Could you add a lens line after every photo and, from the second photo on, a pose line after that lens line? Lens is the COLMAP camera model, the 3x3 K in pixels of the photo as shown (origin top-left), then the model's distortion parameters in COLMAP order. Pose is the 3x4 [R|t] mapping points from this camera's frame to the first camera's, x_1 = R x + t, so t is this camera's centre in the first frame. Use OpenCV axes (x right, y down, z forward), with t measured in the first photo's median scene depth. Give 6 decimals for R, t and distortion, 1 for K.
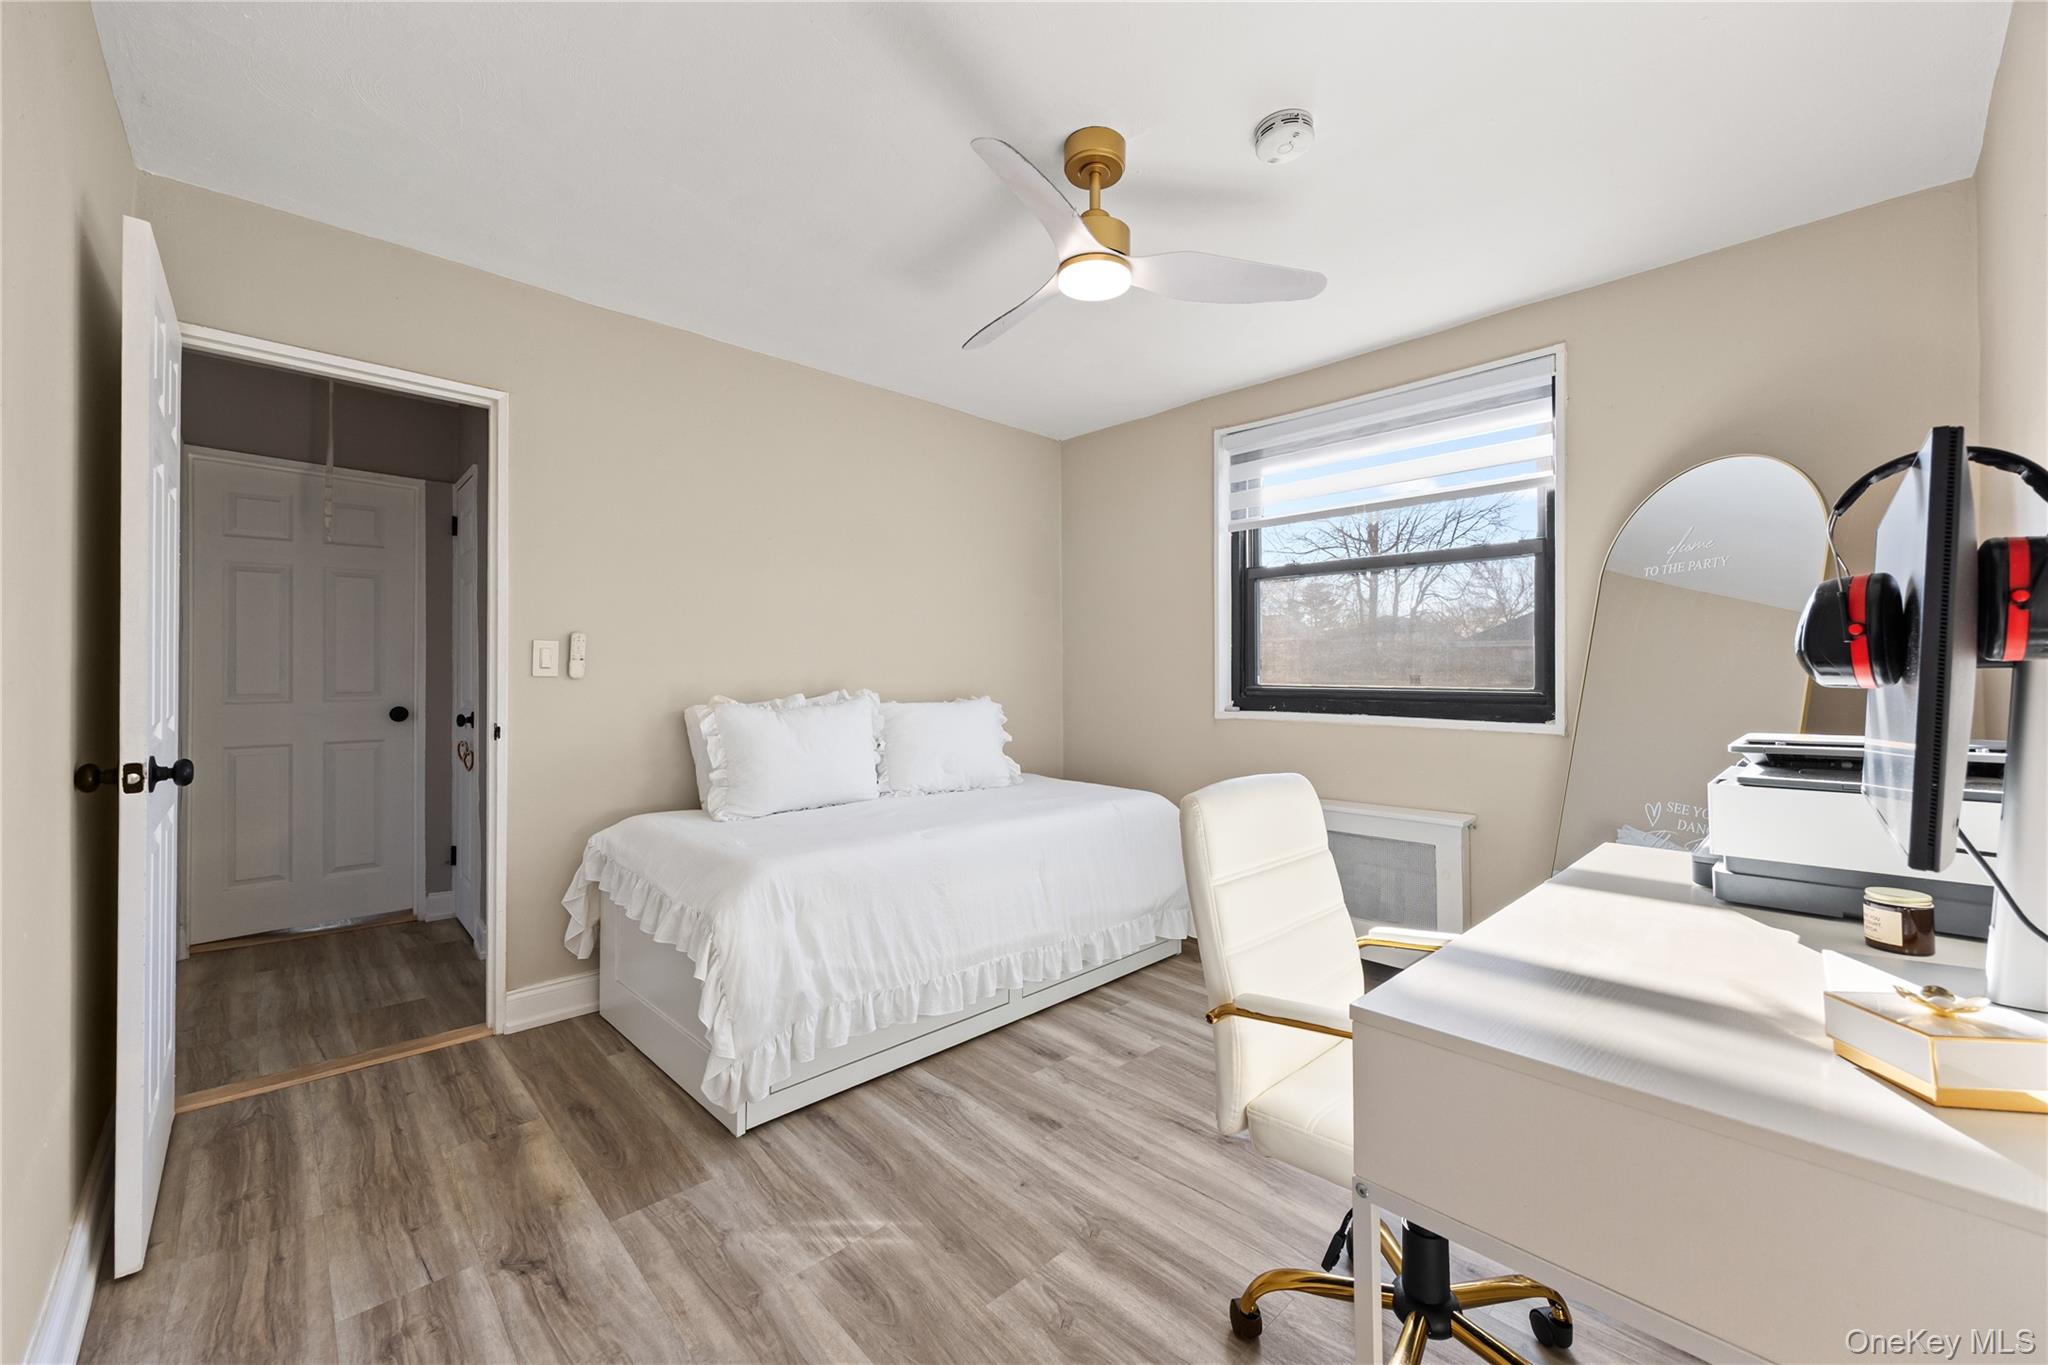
lens RADIAL K [[804.1, 0, 1021.0], [0, 804.1, 667.6], [0, 0, 1]] dist [-0.014311, -0.000066]
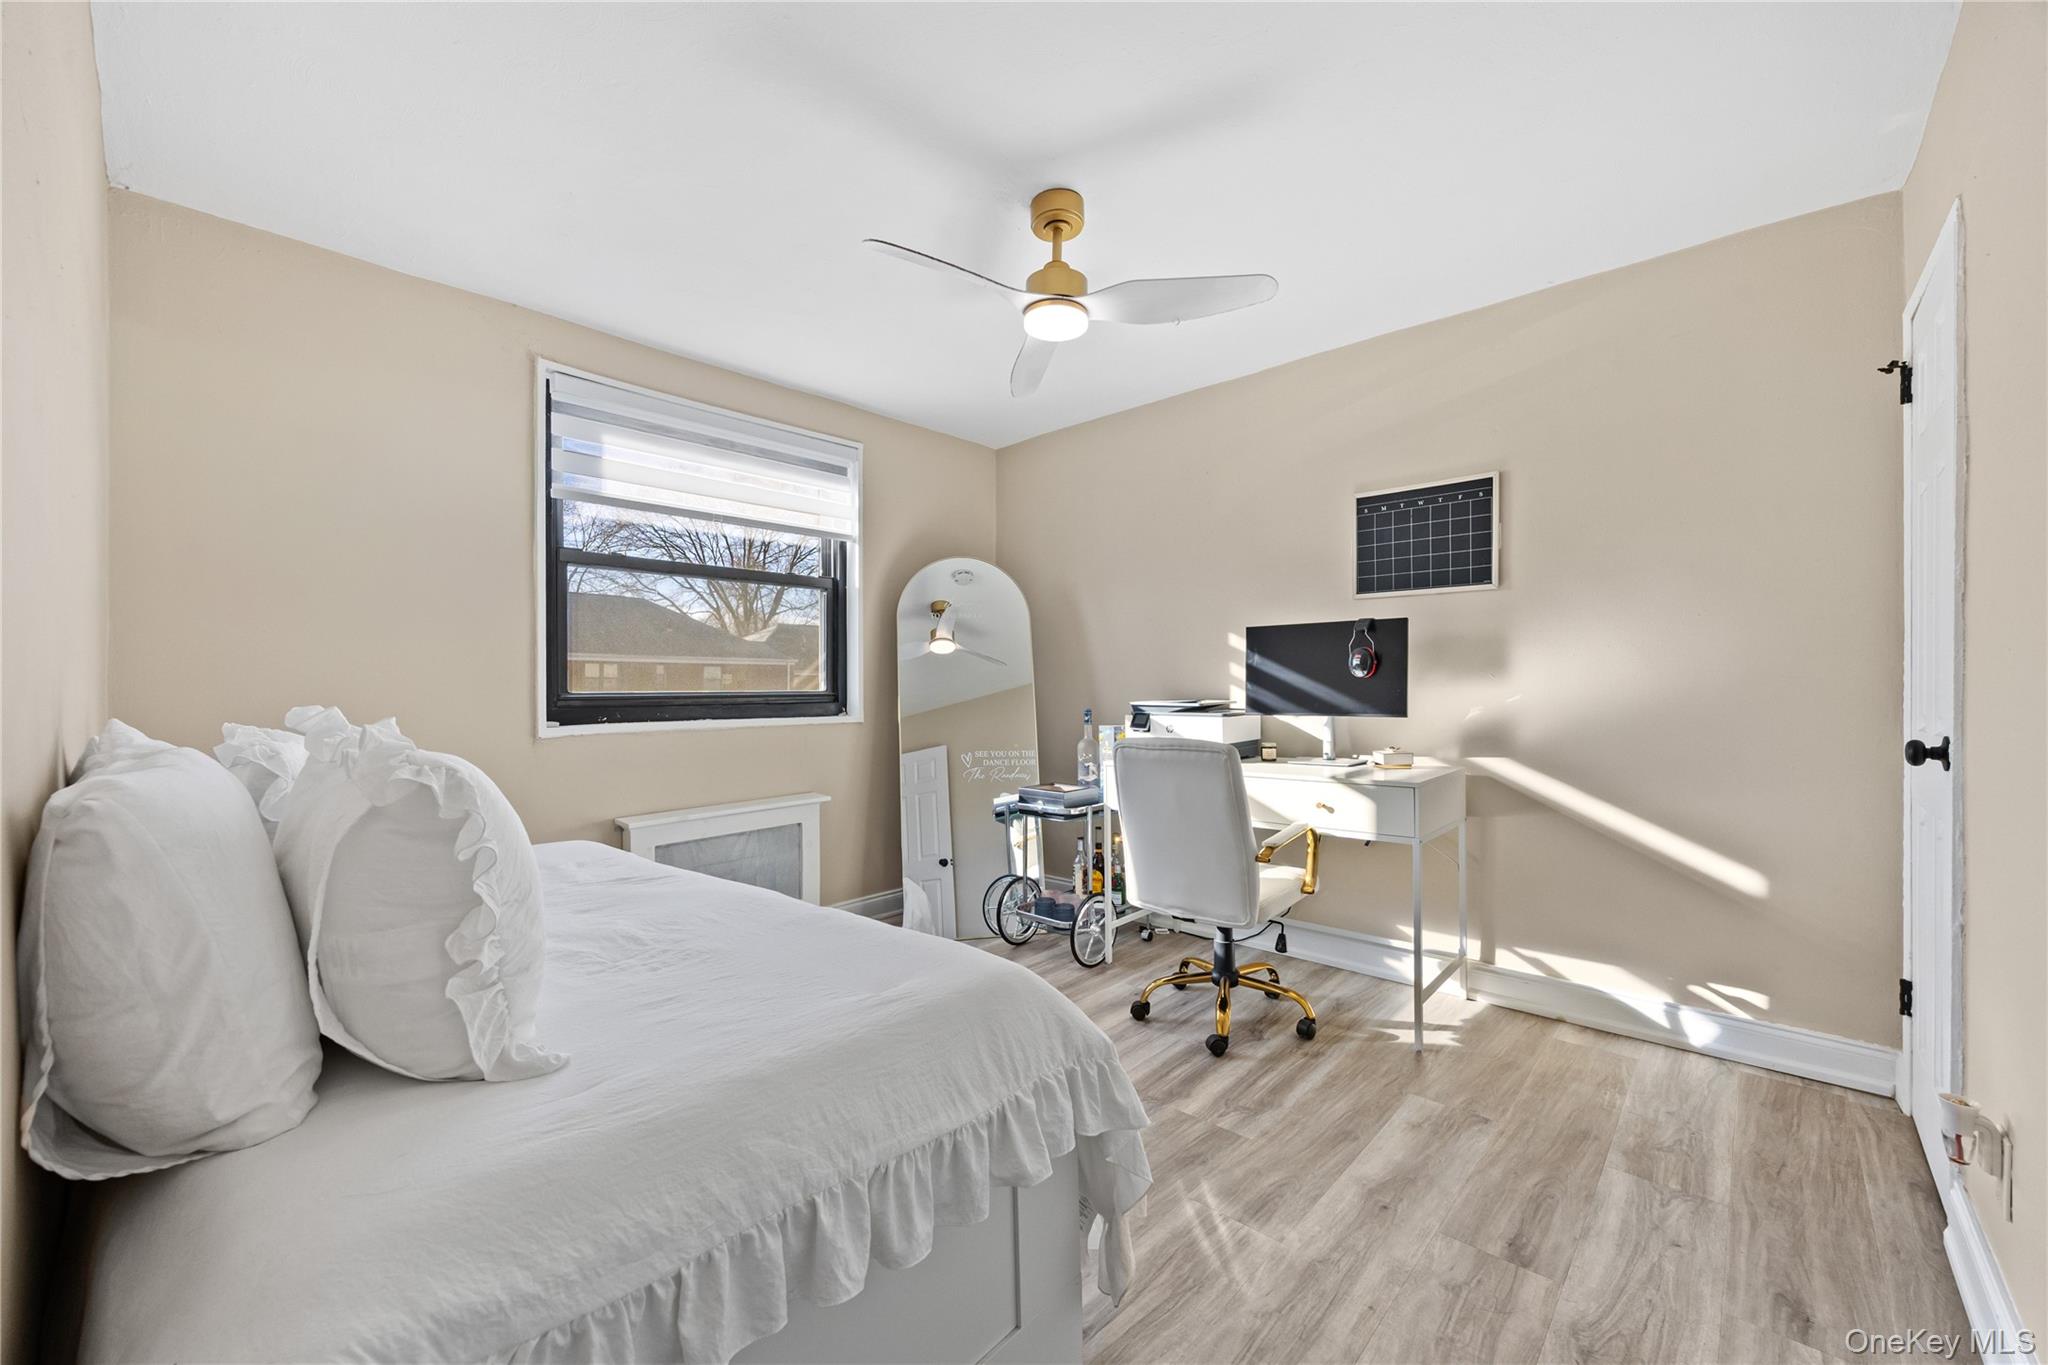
lens RADIAL K [[798.0, 0, 1030.0], [0, 798.0, 688.5], [0, 0, 1]] dist [-0.000082, 0.000017]
pose [[-0.074179, -0.008428, 0.997209, -1.125604], [-0.001576, 0.999964, 0.008334, 0.019379], [-0.997244, -0.000954, -0.074190, 1.218754]]
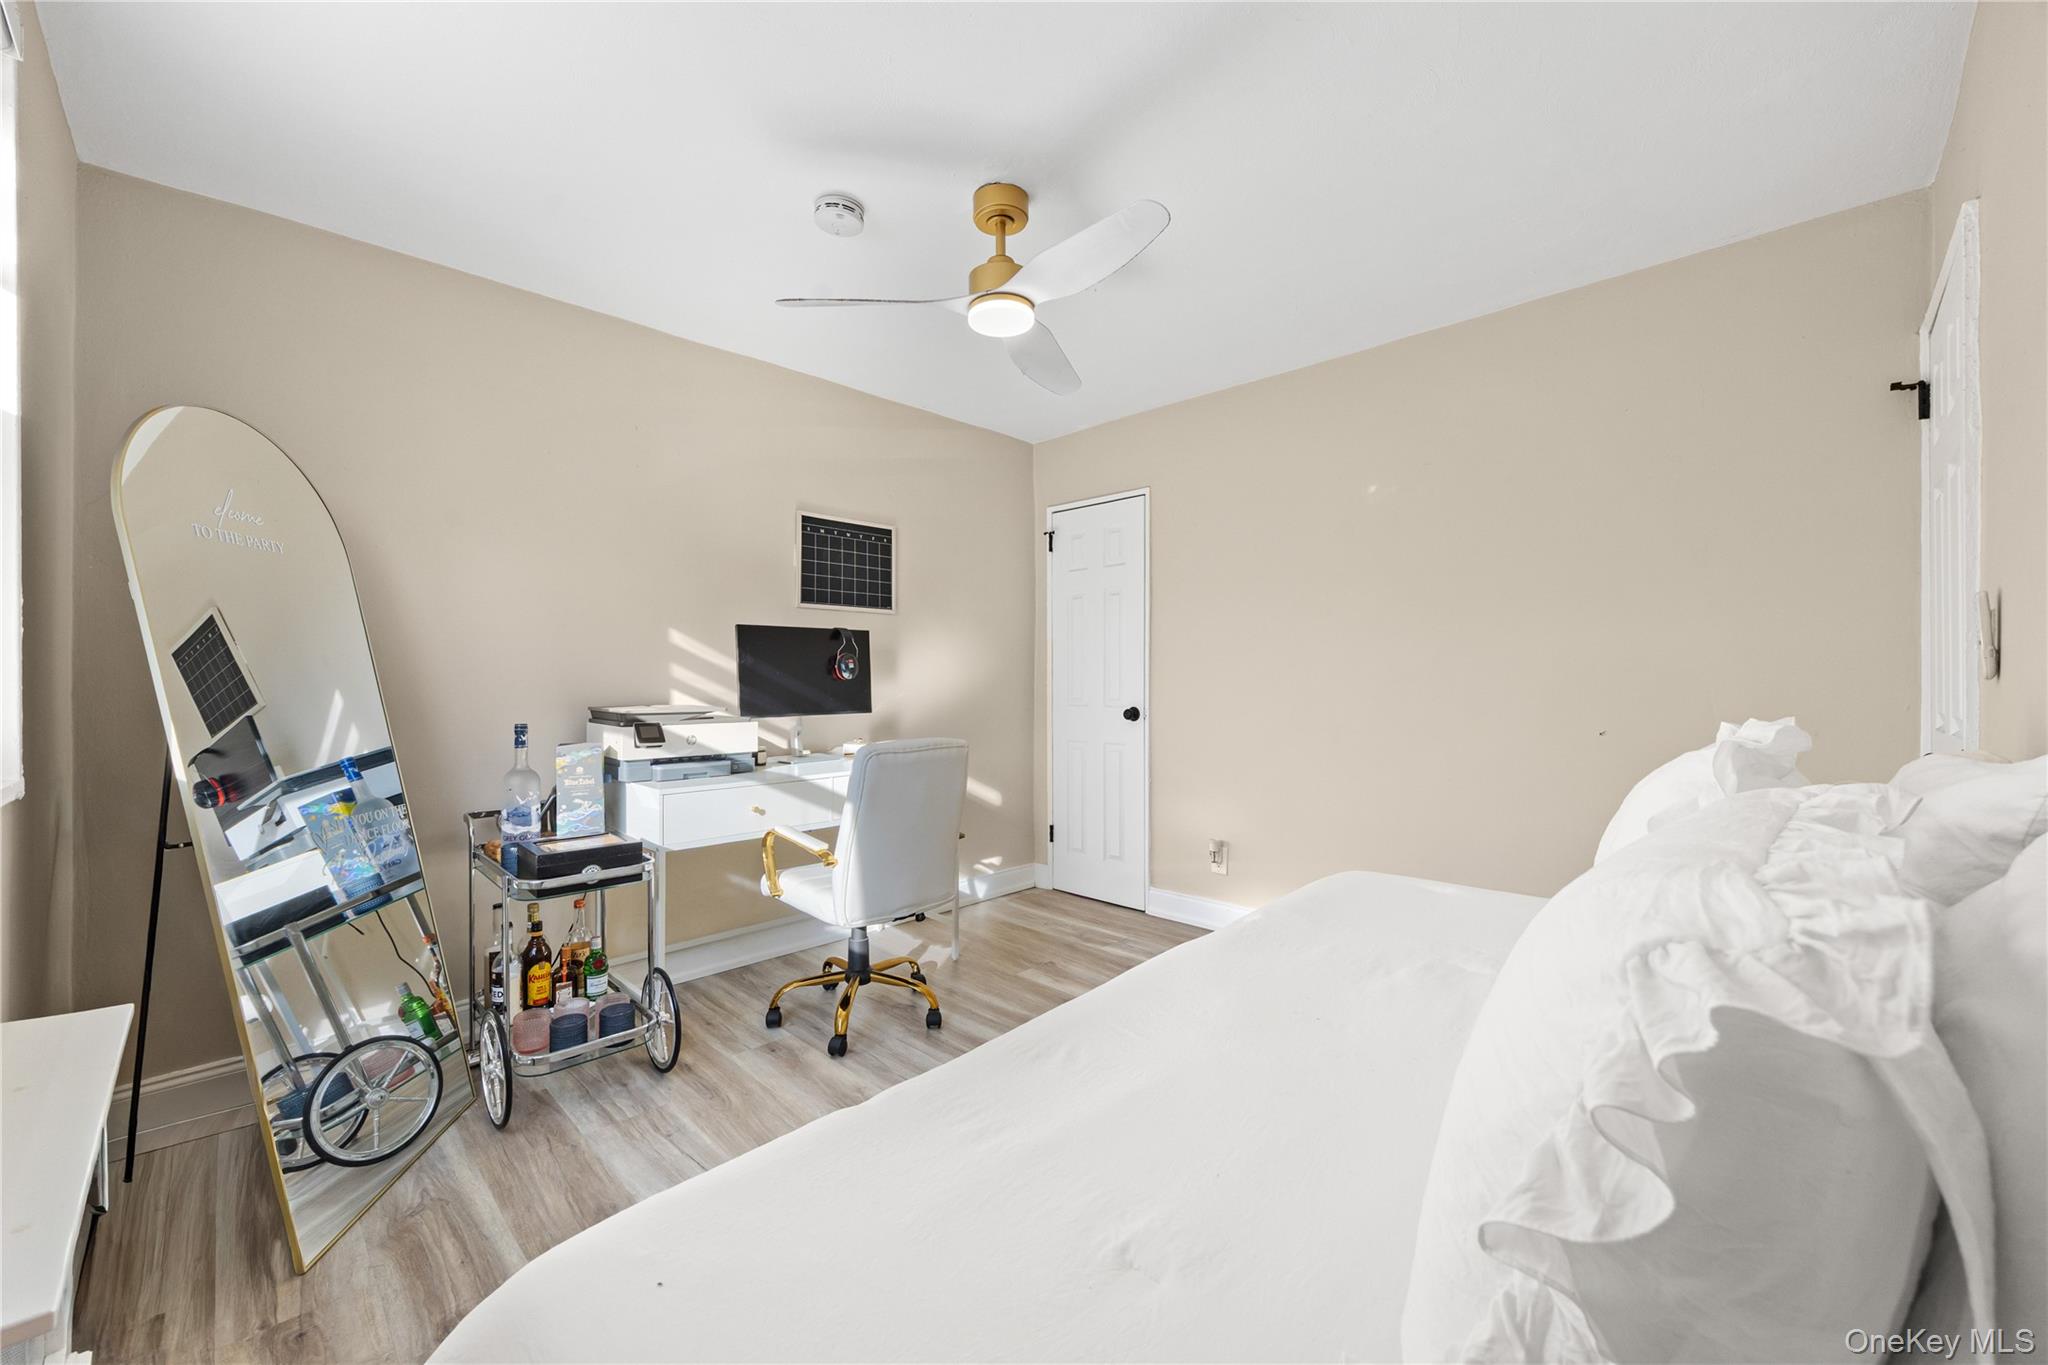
lens RADIAL K [[788.7, 0, 1013.3], [0, 788.7, 681.8], [0, 0, 1]] dist [-0.001851, -0.000180]
pose [[-0.999771, 0.000692, -0.021388, 0.110564], [0.000780, 0.999991, -0.004090, 0.022884], [0.021385, -0.004105, -0.999763, 2.277515]]
